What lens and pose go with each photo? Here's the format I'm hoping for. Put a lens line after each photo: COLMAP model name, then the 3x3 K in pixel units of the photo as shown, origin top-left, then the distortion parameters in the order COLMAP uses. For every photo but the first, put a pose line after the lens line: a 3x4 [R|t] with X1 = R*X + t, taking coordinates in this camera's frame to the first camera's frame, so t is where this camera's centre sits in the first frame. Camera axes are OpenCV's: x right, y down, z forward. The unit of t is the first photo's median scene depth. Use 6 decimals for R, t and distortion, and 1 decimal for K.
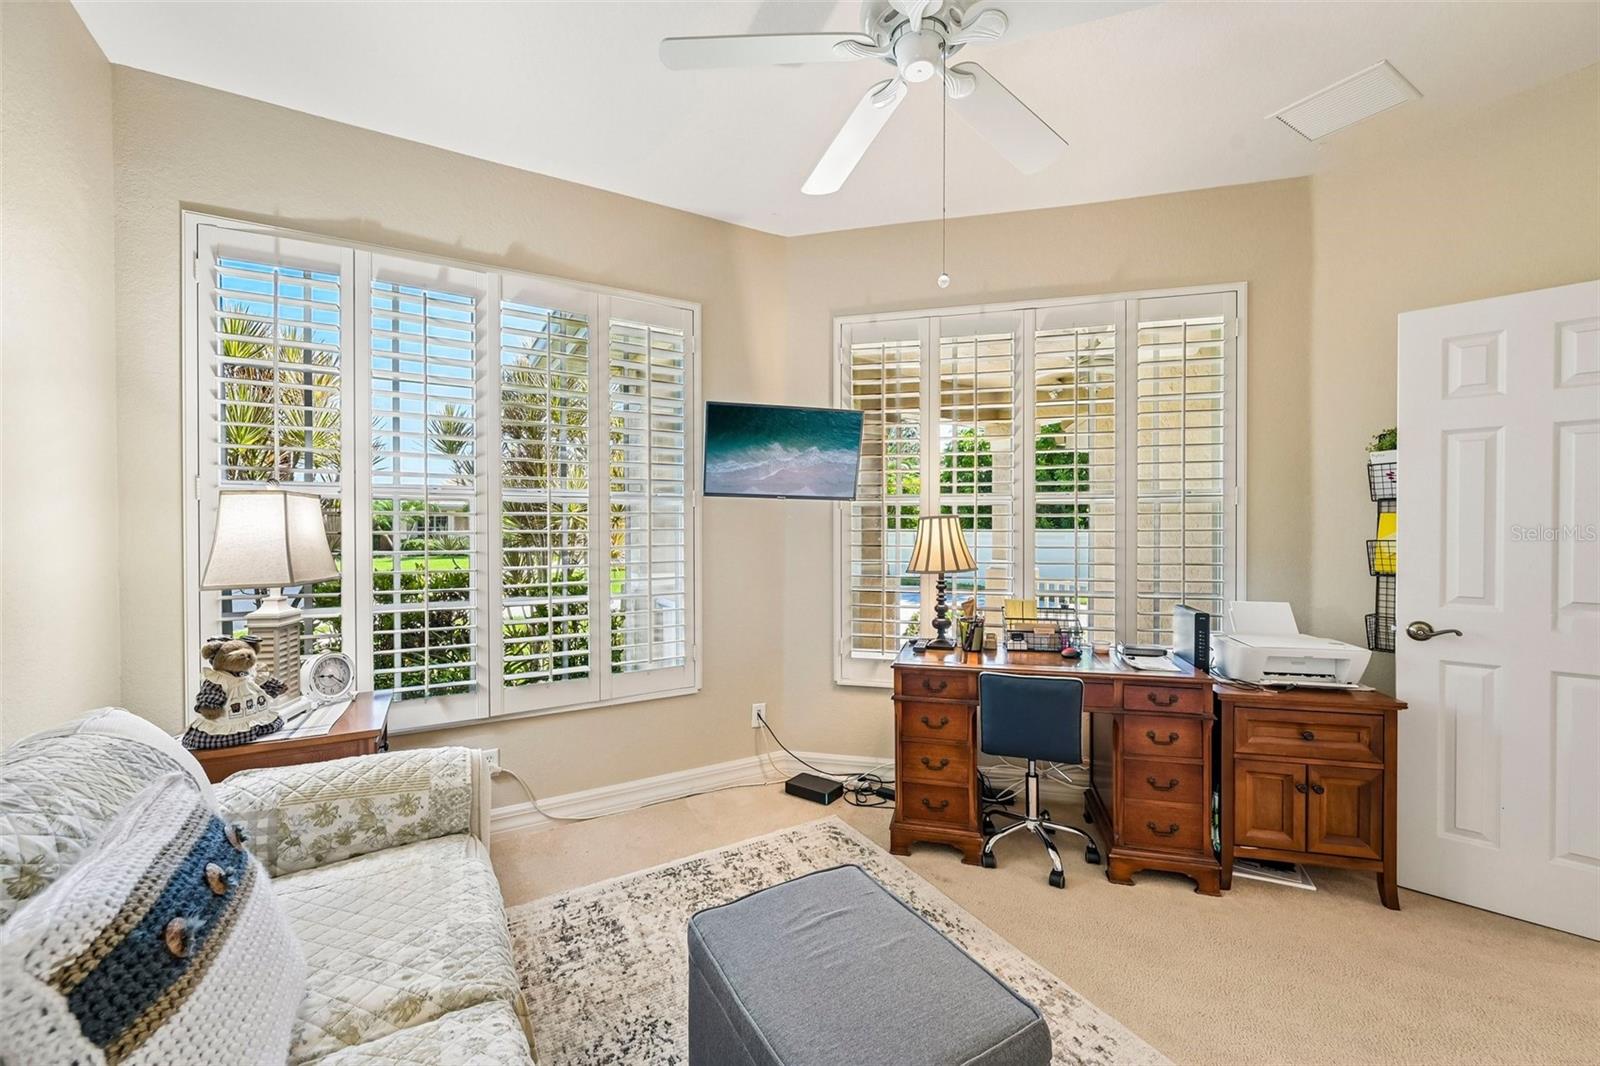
lens RADIAL K [[630.0, 0, 802.1], [0, 630.0, 538.7], [0, 0, 1]] dist [-0.001046, -0.000131]
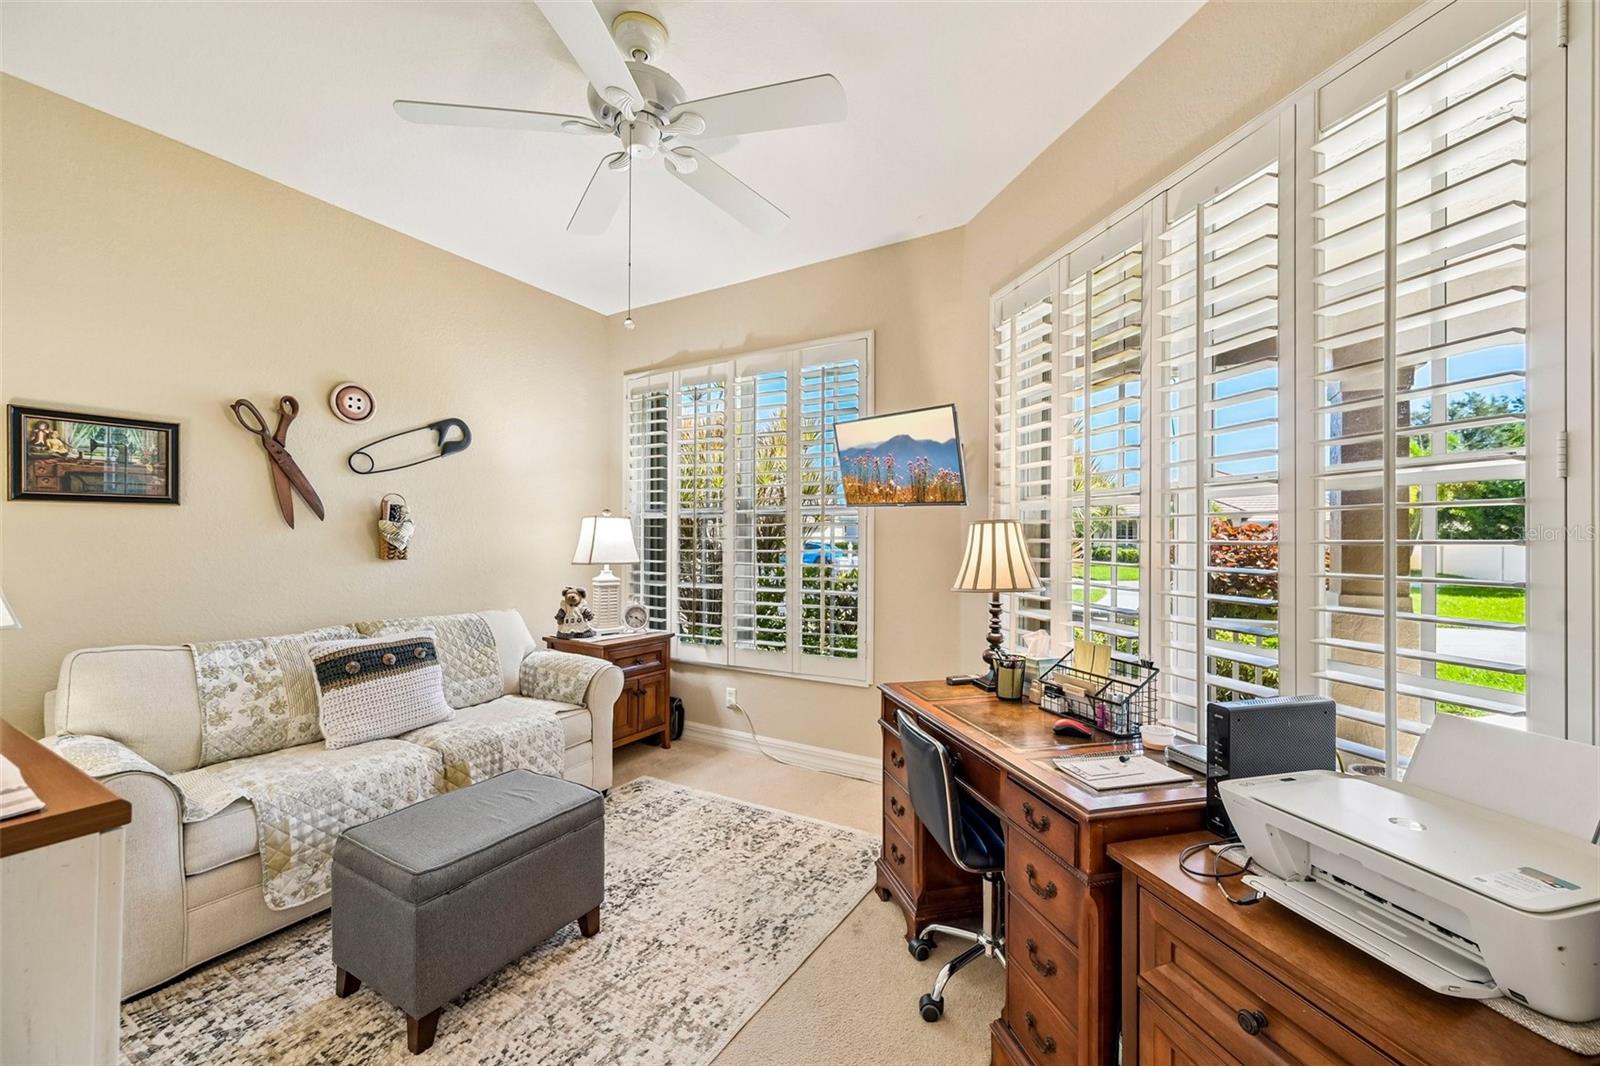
lens RADIAL K [[630.5, 0, 801.6], [0, 630.5, 534.7], [0, 0, 1]] dist [-0.000531, 0.000371]
pose [[0.489055, 0.002075, -0.872251, 0.884242], [-0.015869, 0.999853, -0.006519, -0.011677], [0.872109, 0.017030, 0.489016, 0.442727]]
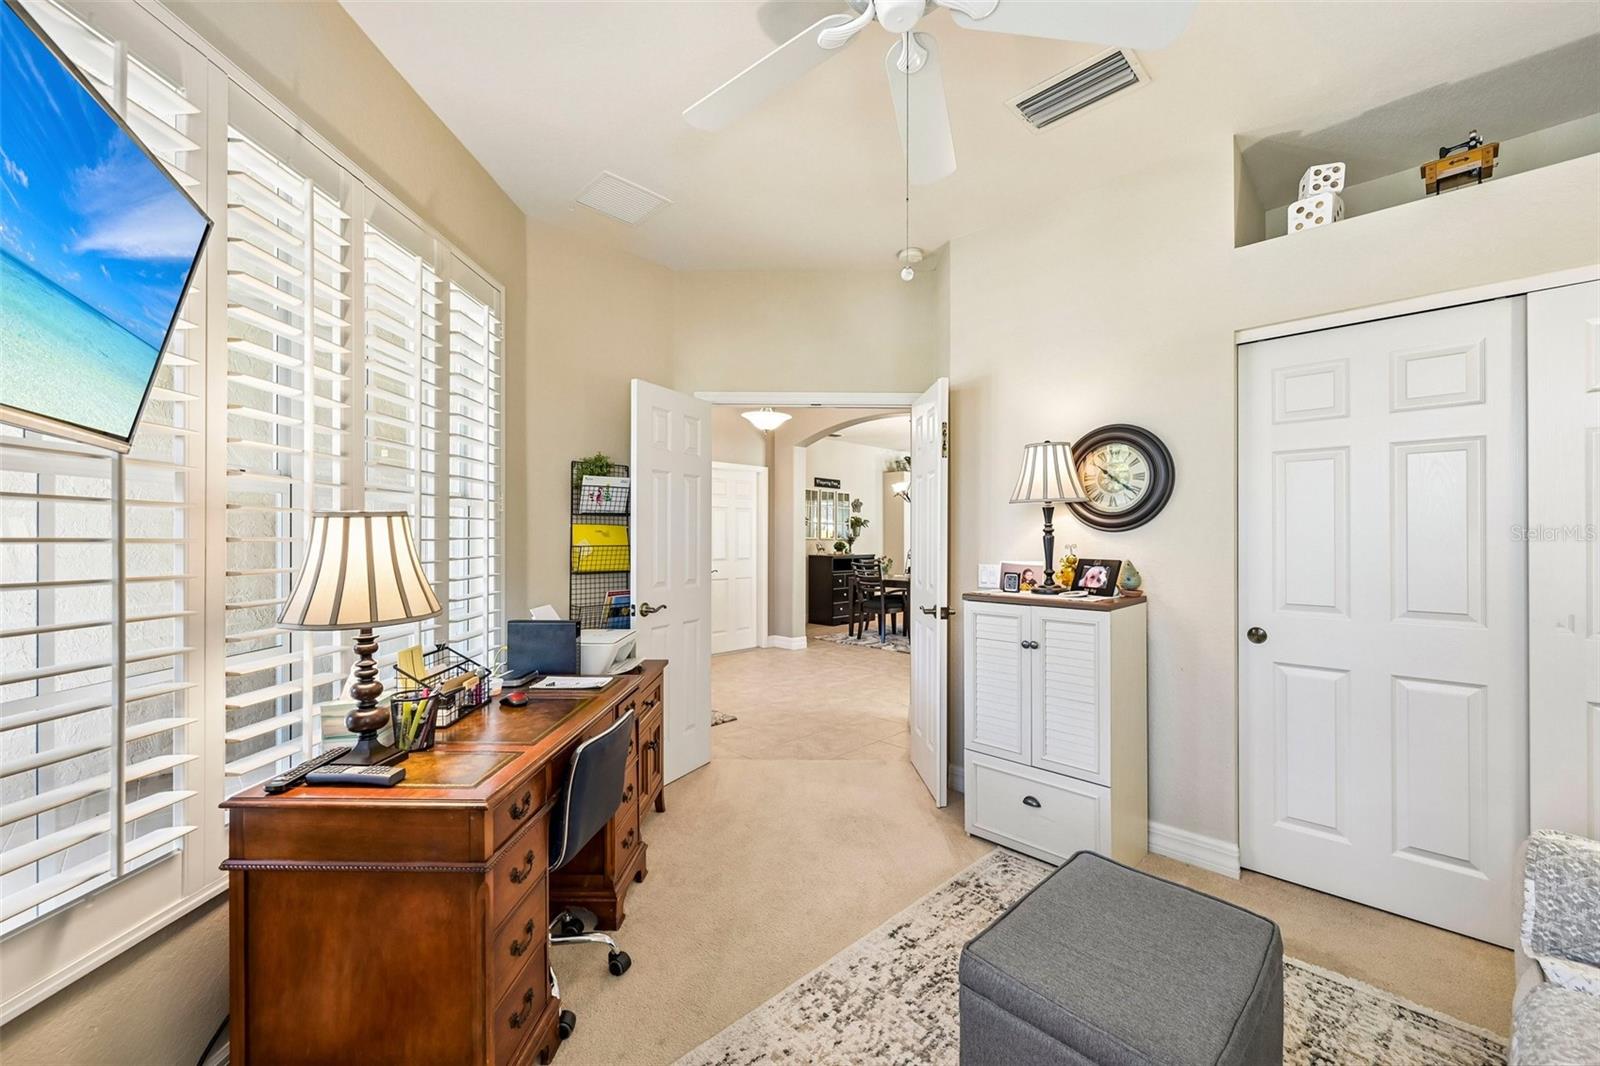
lens RADIAL K [[626.8, 0, 800.7], [0, 626.8, 541.1], [0, 0, 1]] dist [0.001040, 0.000179]
pose [[-0.237668, -0.004048, 0.971338, -0.404227], [0.012211, 0.999900, 0.007155, -0.012433], [-0.971270, 0.013561, -0.237595, 0.862885]]
